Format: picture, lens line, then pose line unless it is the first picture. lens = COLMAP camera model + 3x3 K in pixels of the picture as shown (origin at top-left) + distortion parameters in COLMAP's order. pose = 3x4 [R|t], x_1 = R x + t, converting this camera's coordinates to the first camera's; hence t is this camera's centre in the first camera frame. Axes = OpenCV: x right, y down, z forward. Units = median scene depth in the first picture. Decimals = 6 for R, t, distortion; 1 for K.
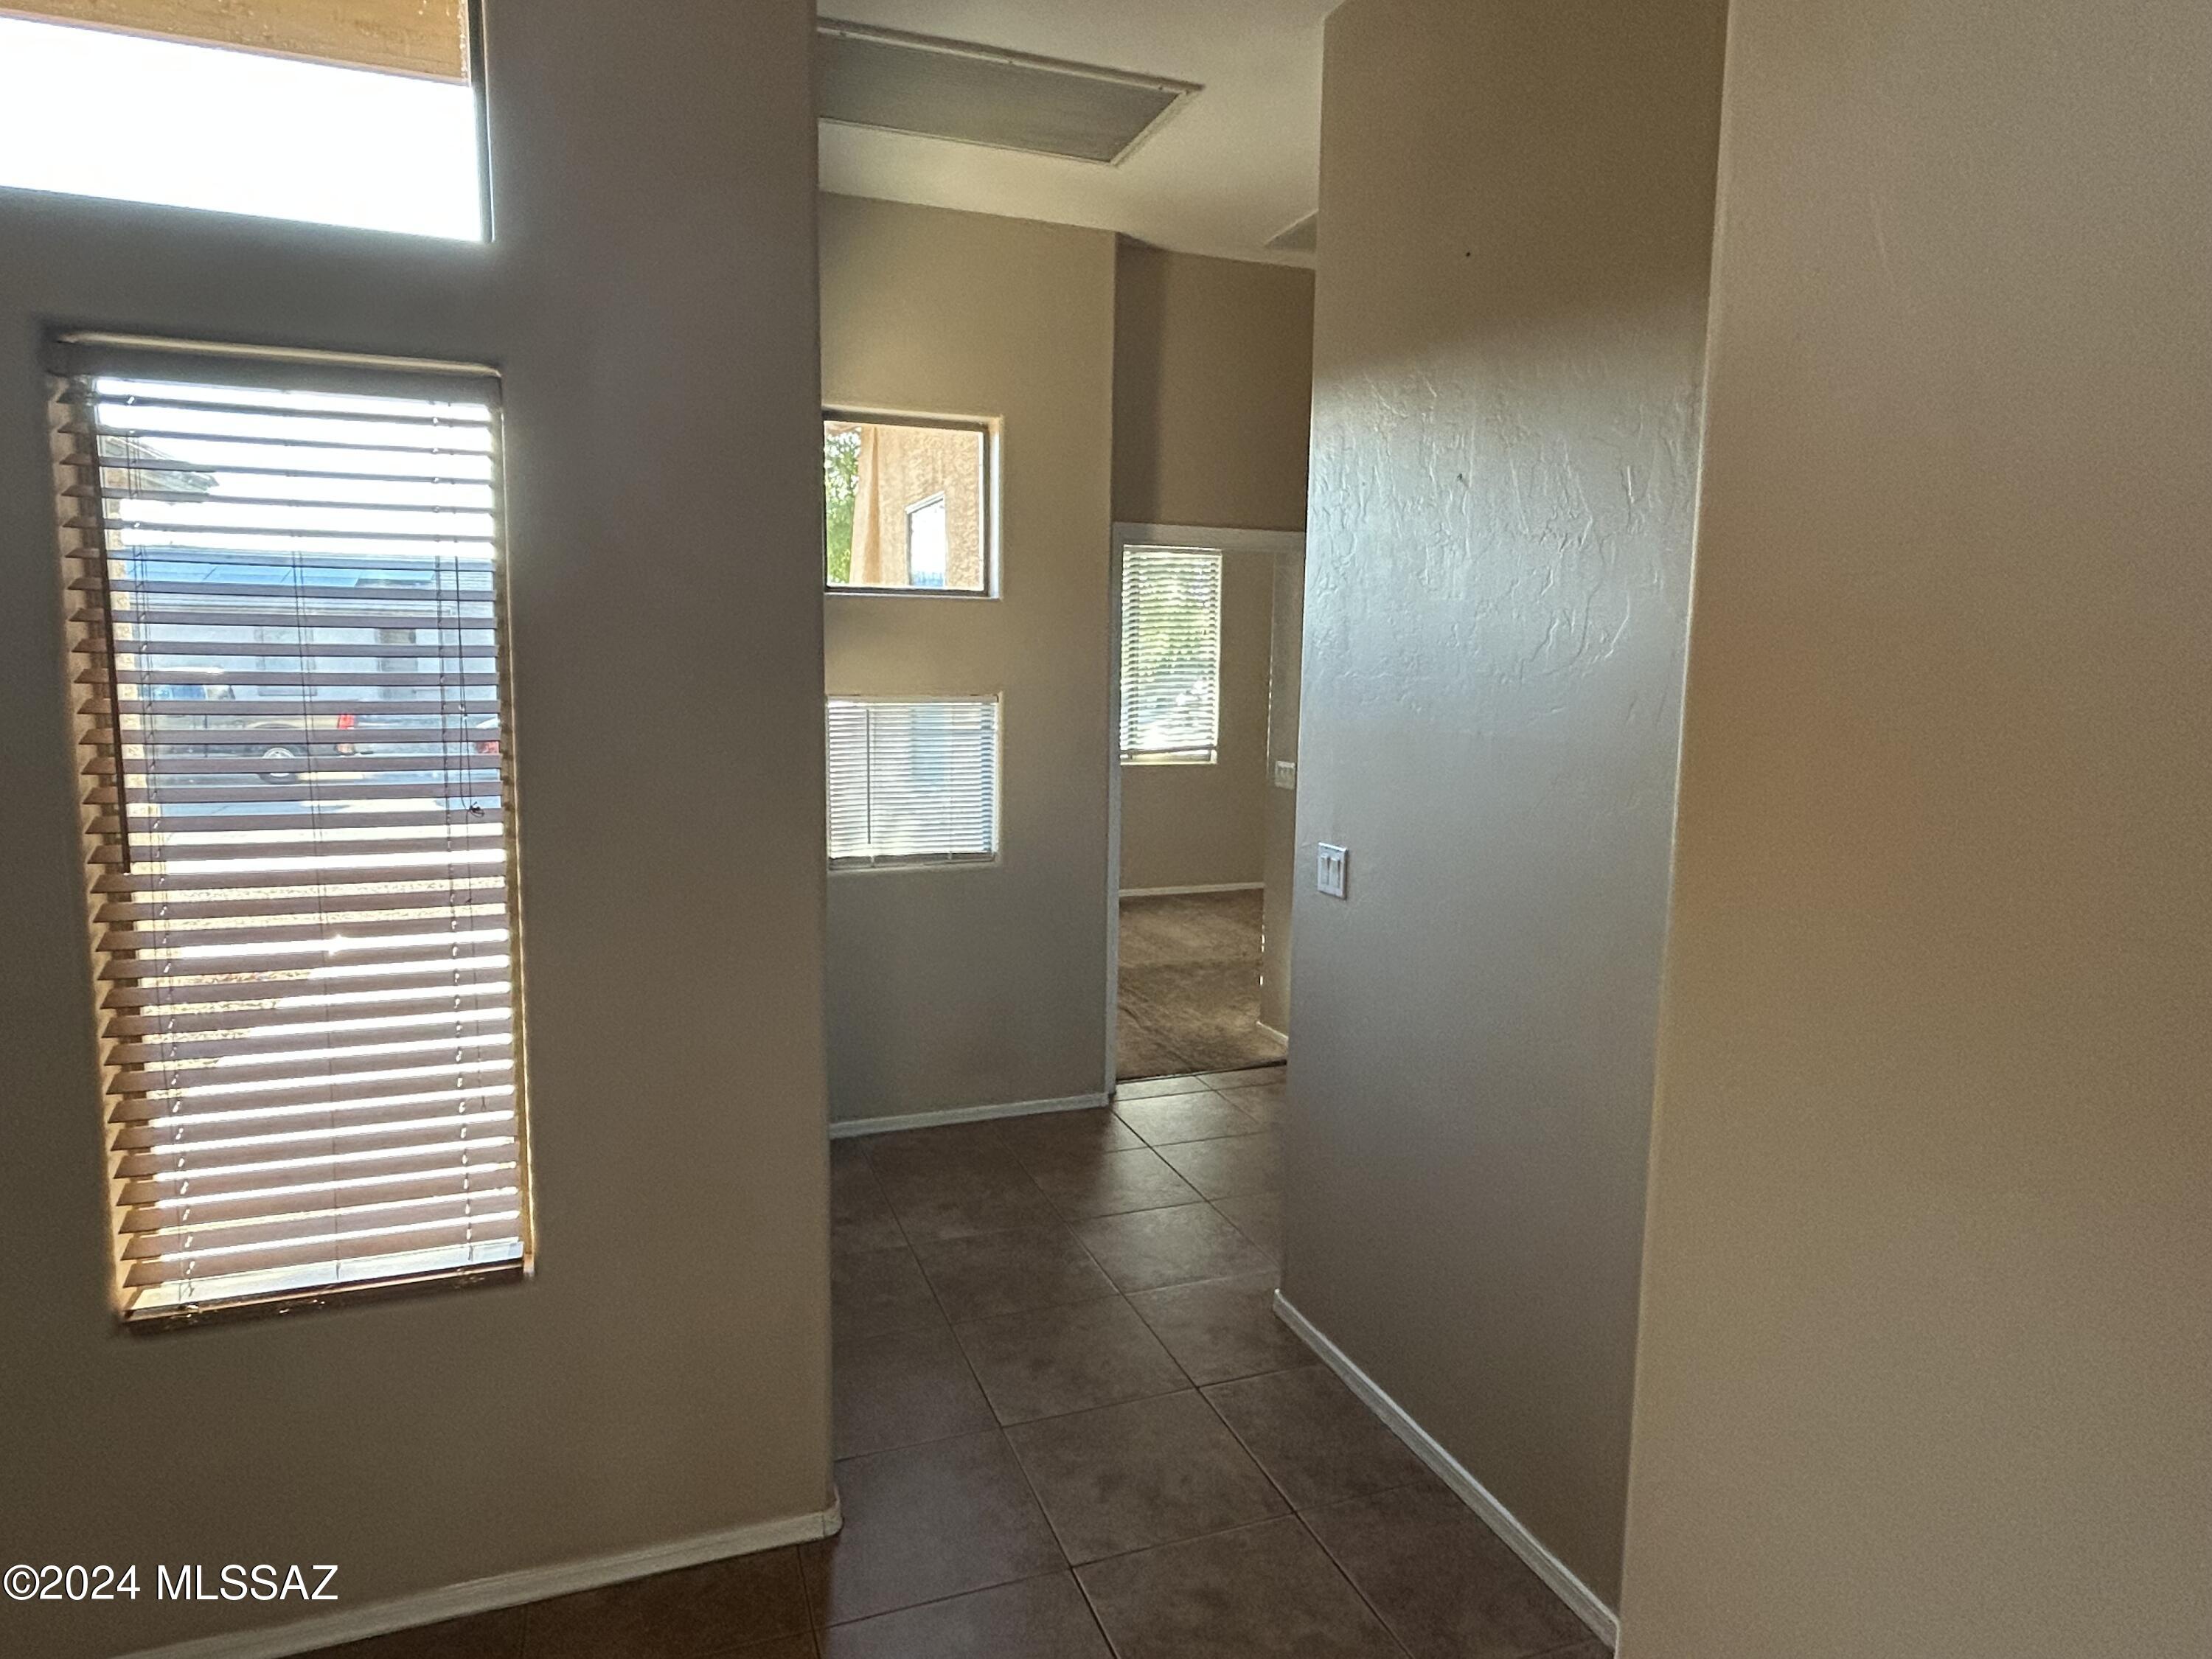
lens RADIAL K [[1303.3, 0, 1106.0], [0, 1303.3, 829.5], [0, 0, 1]] dist [0.032623, -0.000623]
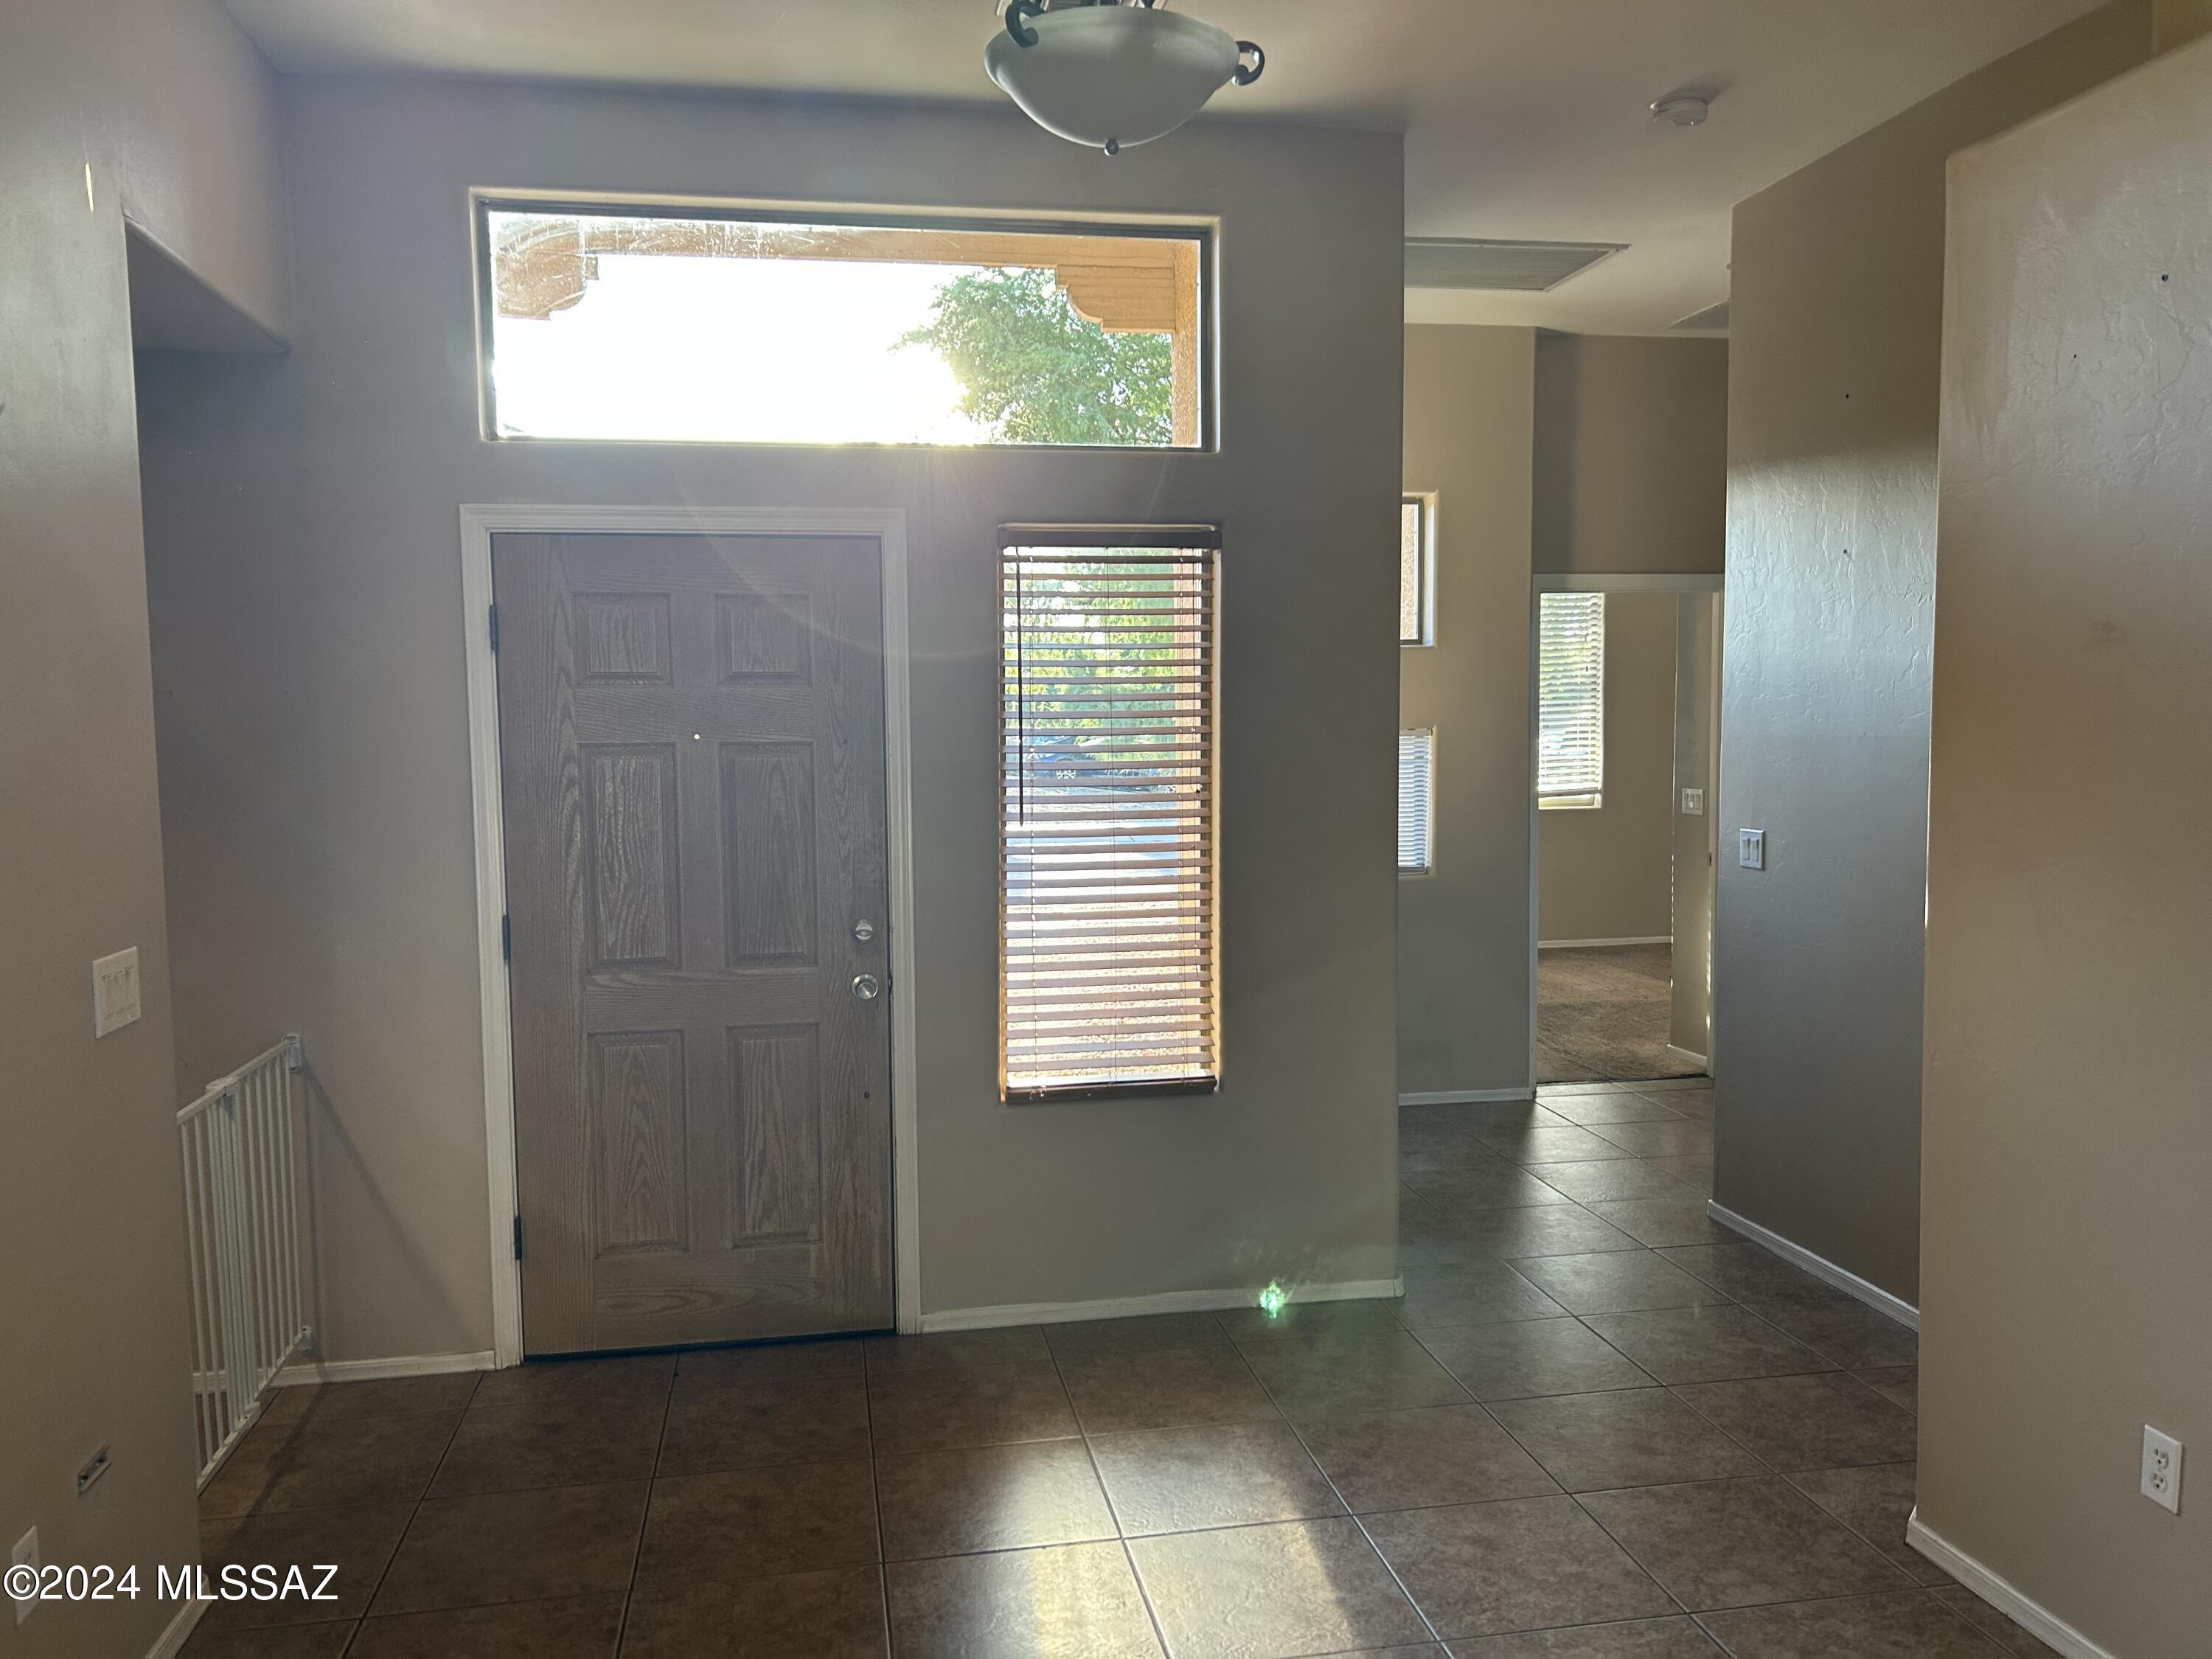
lens RADIAL K [[1655.1, 0, 1112.6], [0, 1655.1, 837.1], [0, 0, 1]] dist [0.072979, -0.100762]
pose [[0.984199, -0.012434, -0.176631, -0.155200], [0.002870, 0.998521, -0.054300, 0.106925], [0.177044, 0.052935, 0.982778, -0.726116]]
